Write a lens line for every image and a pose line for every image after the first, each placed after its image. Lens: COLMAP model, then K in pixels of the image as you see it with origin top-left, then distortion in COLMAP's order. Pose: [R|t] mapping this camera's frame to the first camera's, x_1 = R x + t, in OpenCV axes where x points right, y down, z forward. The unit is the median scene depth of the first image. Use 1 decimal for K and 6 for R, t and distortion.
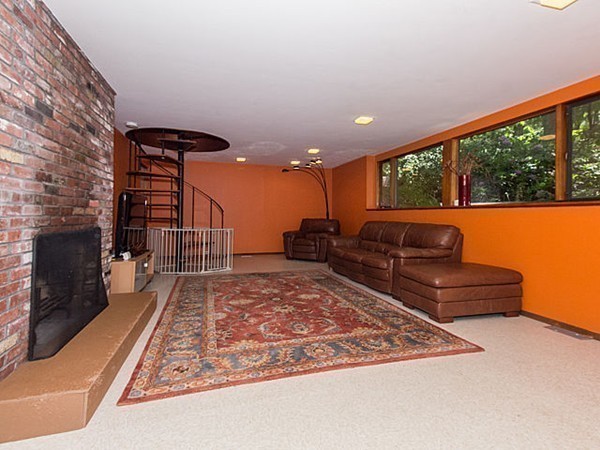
lens RADIAL K [[305.3, 0, 300.0], [0, 305.3, 225.0], [0, 0, 1]] dist [0.080915, 0.000234]
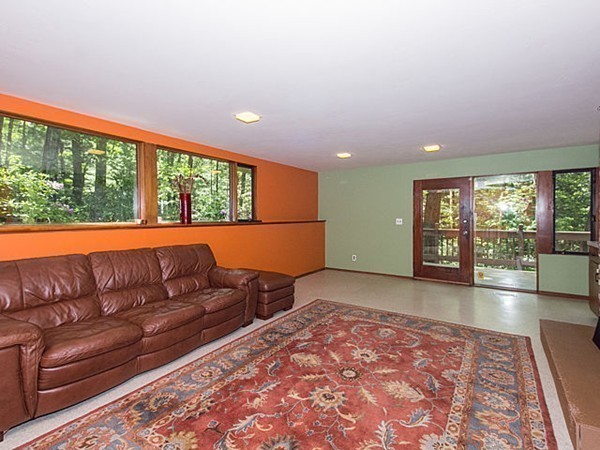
lens RADIAL K [[305.3, 0, 300.0], [0, 305.3, 225.0], [0, 0, 1]] dist [0.080915, 0.000234]
pose [[-0.652574, -0.033846, 0.756969, -0.690005], [0.020002, 0.997884, 0.061861, -0.167747], [-0.757461, 0.055510, -0.650516, 2.042014]]
